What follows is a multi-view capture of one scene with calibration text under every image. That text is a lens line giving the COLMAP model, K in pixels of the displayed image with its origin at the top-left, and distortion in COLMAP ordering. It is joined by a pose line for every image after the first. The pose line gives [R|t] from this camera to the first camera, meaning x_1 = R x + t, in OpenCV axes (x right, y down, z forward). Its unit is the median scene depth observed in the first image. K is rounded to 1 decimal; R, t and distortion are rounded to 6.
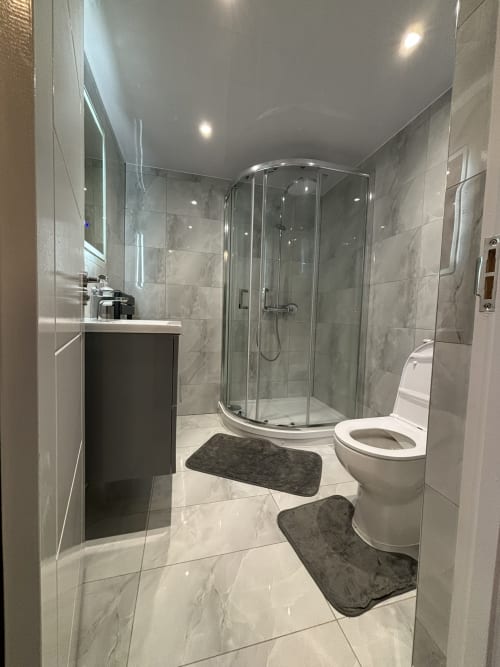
lens RADIAL K [[265.4, 0, 246.9], [0, 265.4, 335.1], [0, 0, 1]] dist [0.005414, -0.000432]
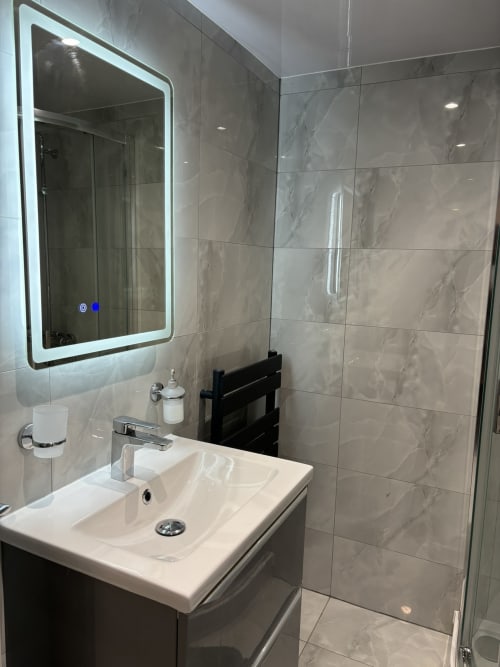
lens RADIAL K [[501.7, 0, 246.4], [0, 501.7, 336.8], [0, 0, 1]] dist [0.033993, -0.020519]
pose [[0.753715, 0.082616, -0.651988, 0.148574], [-0.043500, 0.996163, 0.075941, -0.256950], [0.655760, -0.028877, 0.754417, 0.256025]]
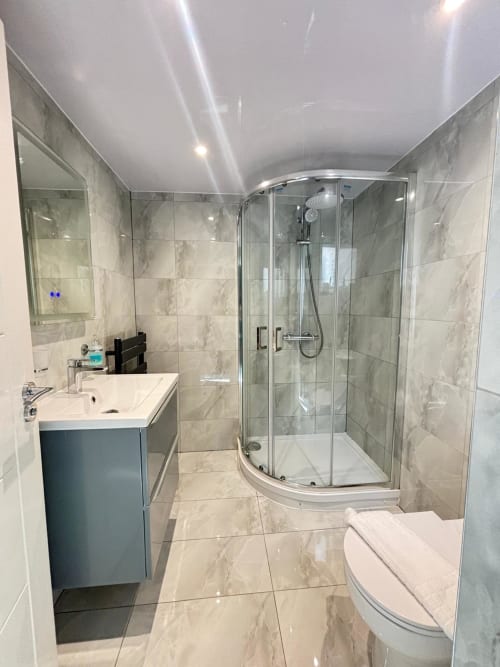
lens RADIAL K [[265.4, 0, 248.7], [0, 265.4, 334.8], [0, 0, 1]] dist [0.005414, -0.000432]
pose [[0.985126, -0.017342, -0.170955, 0.116548], [0.024556, 0.998891, 0.040175, -0.174524], [0.170069, -0.043776, 0.984459, 0.124056]]
